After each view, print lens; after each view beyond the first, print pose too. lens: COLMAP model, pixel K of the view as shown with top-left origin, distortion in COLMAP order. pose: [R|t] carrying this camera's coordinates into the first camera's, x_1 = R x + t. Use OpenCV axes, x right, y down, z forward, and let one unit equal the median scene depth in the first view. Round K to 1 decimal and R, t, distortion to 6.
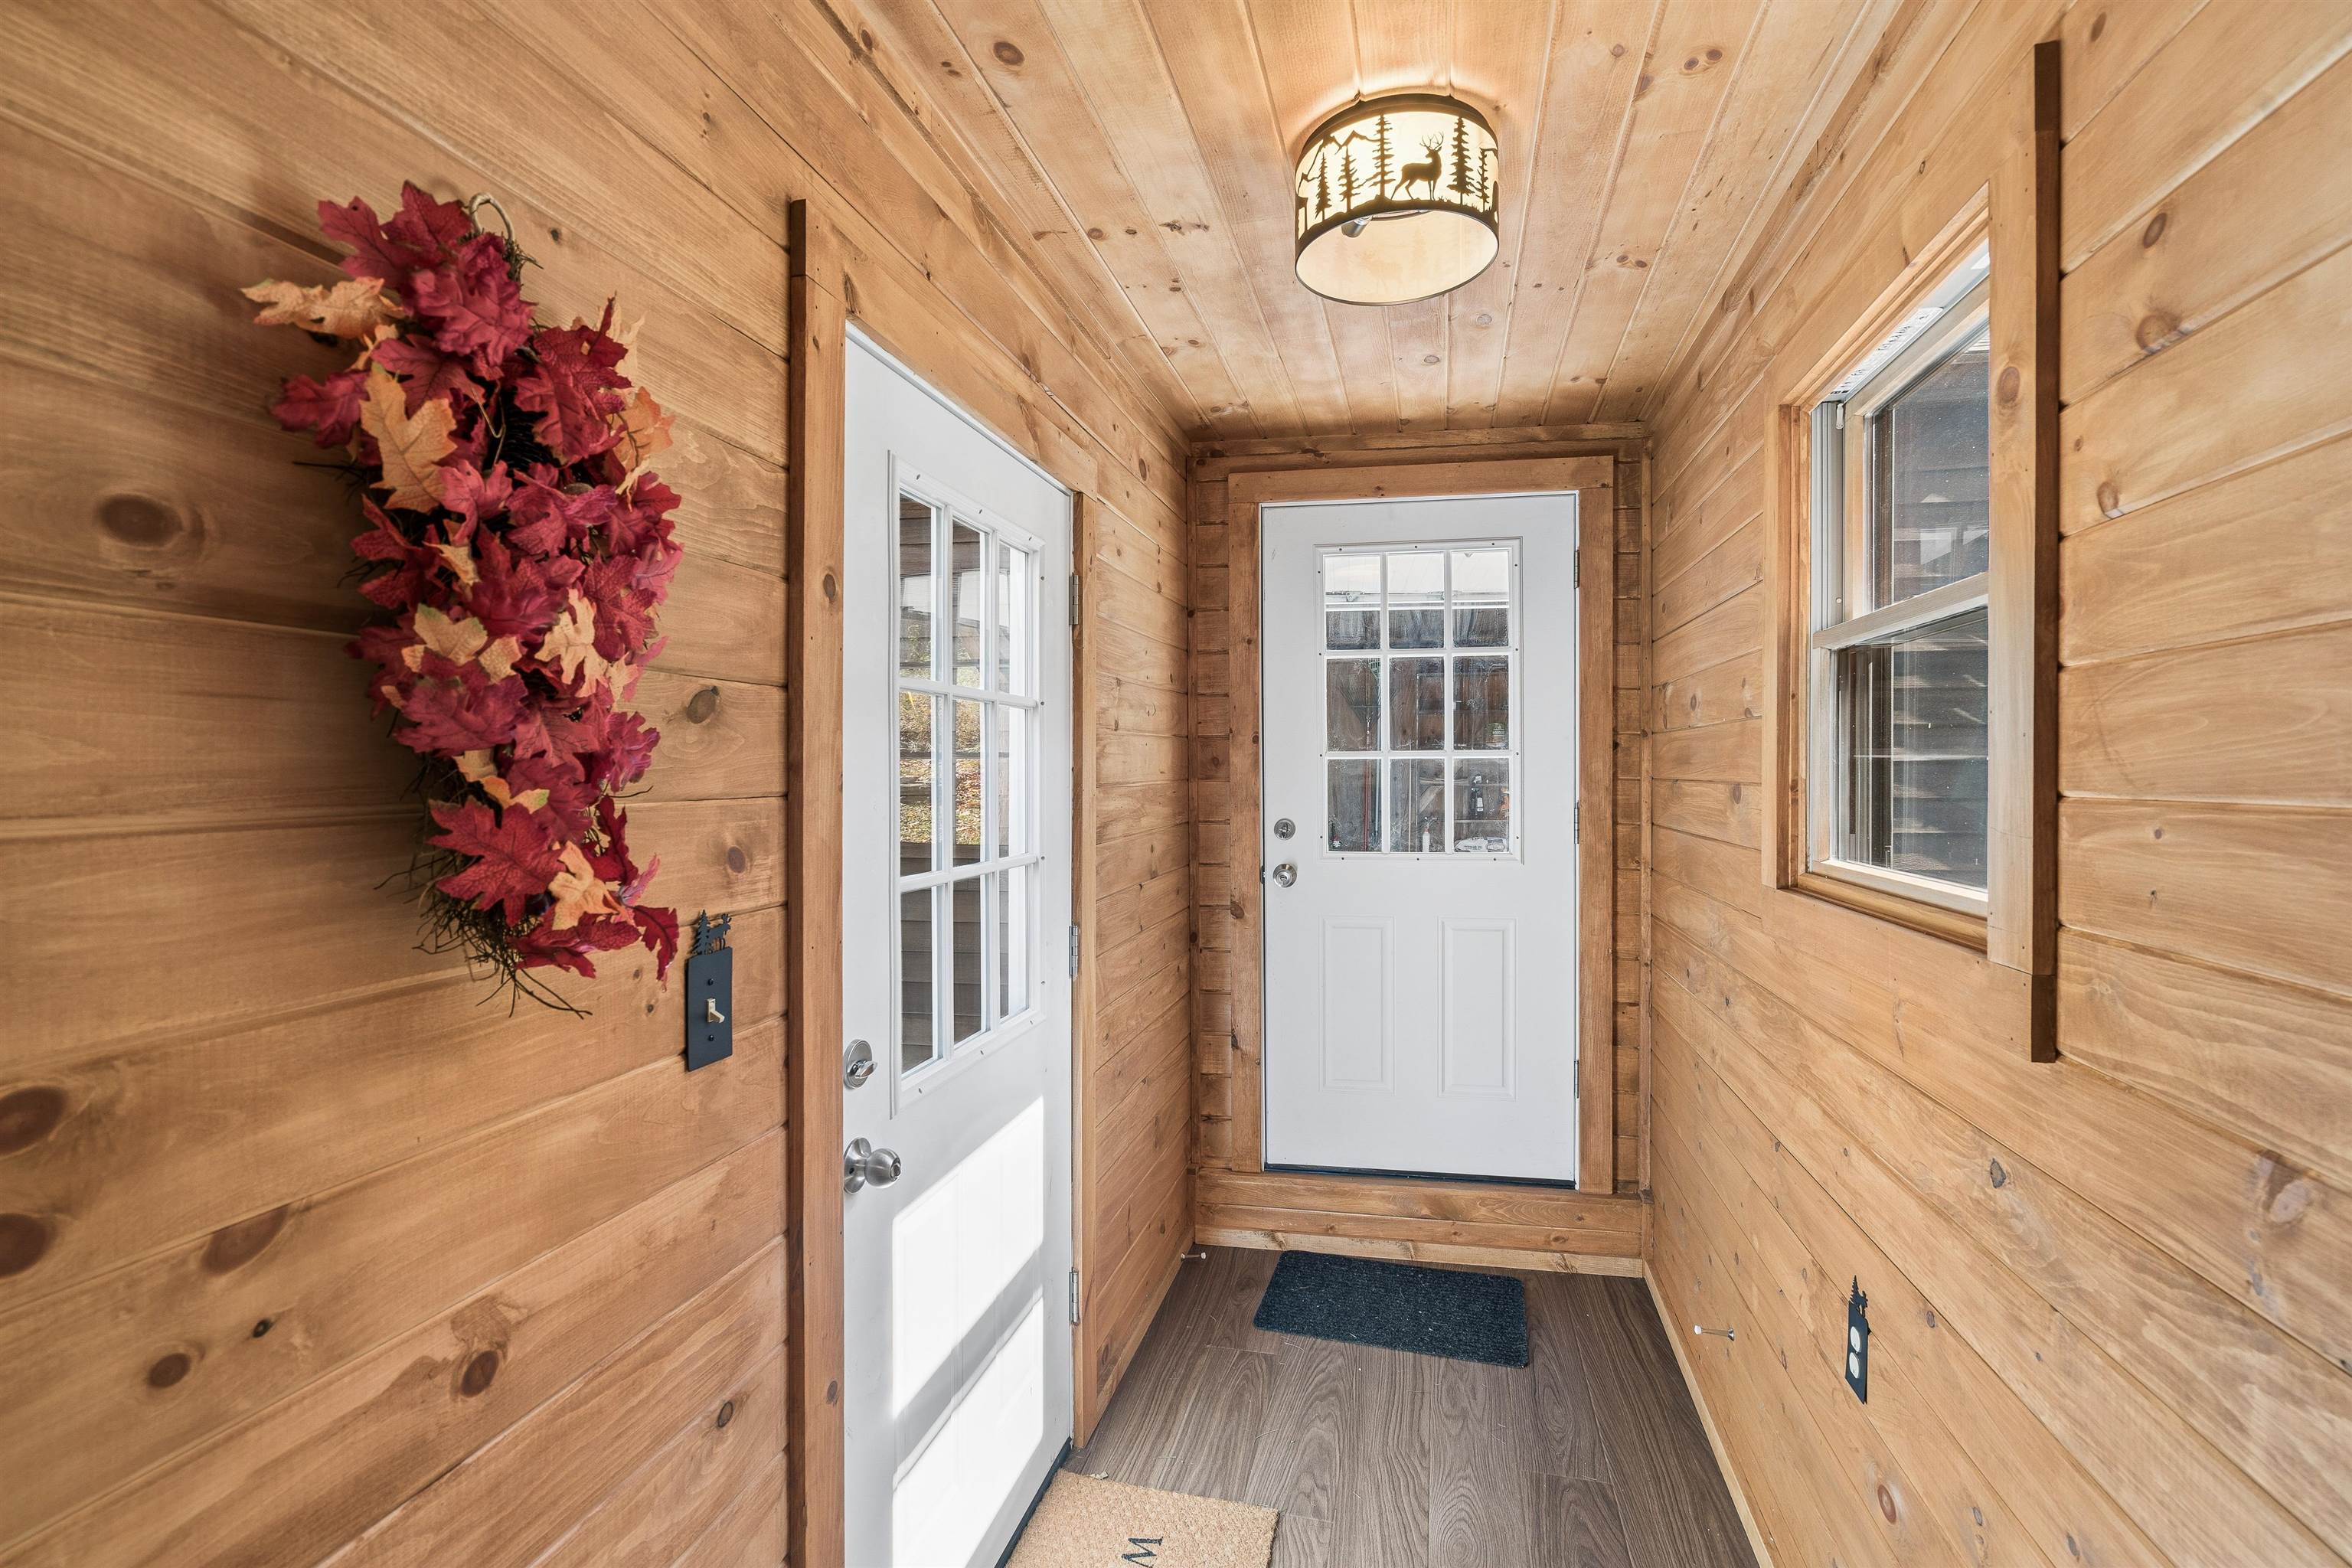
lens RADIAL K [[1071.2, 0, 1170.1], [0, 1071.2, 782.5], [0, 0, 1]] dist [-0.003442, 0.000930]
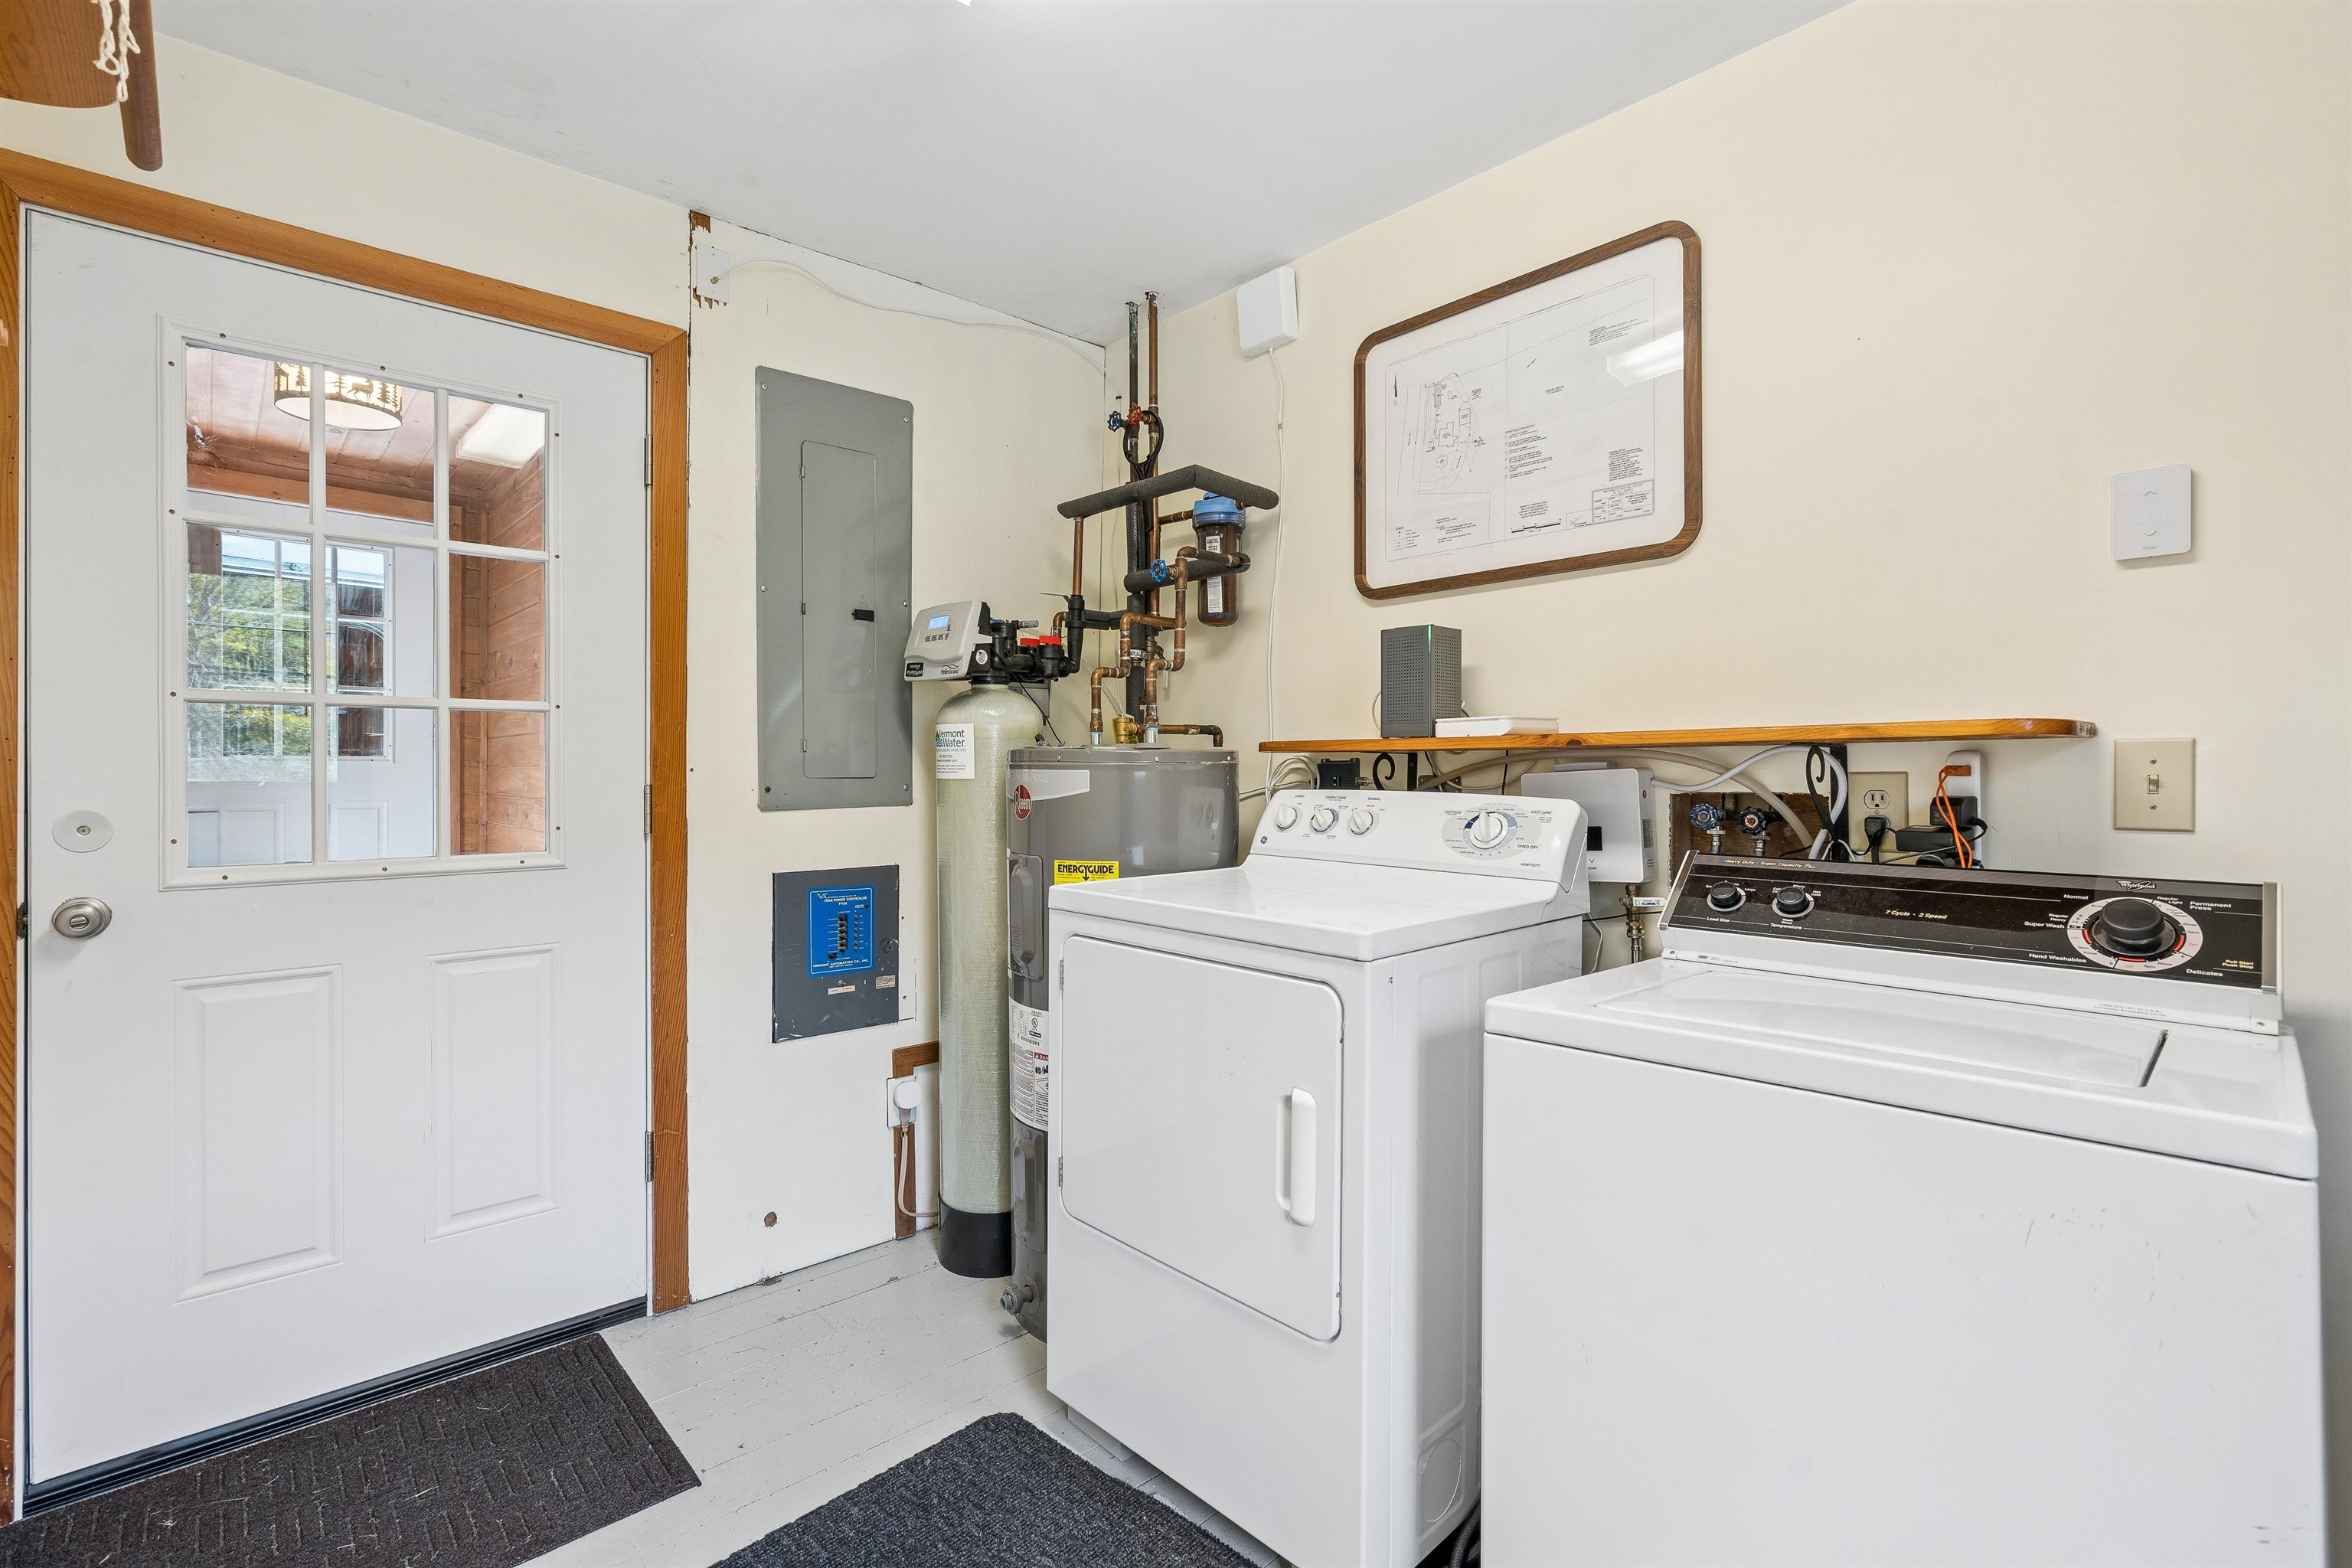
lens RADIAL K [[1071.2, 0, 1170.1], [0, 1071.2, 782.5], [0, 0, 1]] dist [-0.003442, 0.000930]
pose [[0.557430, 0.000698, 0.830224, -0.358325], [-0.000738, 1.000000, -0.000345, 0.117870], [-0.830224, -0.000420, 0.557430, -0.856253]]
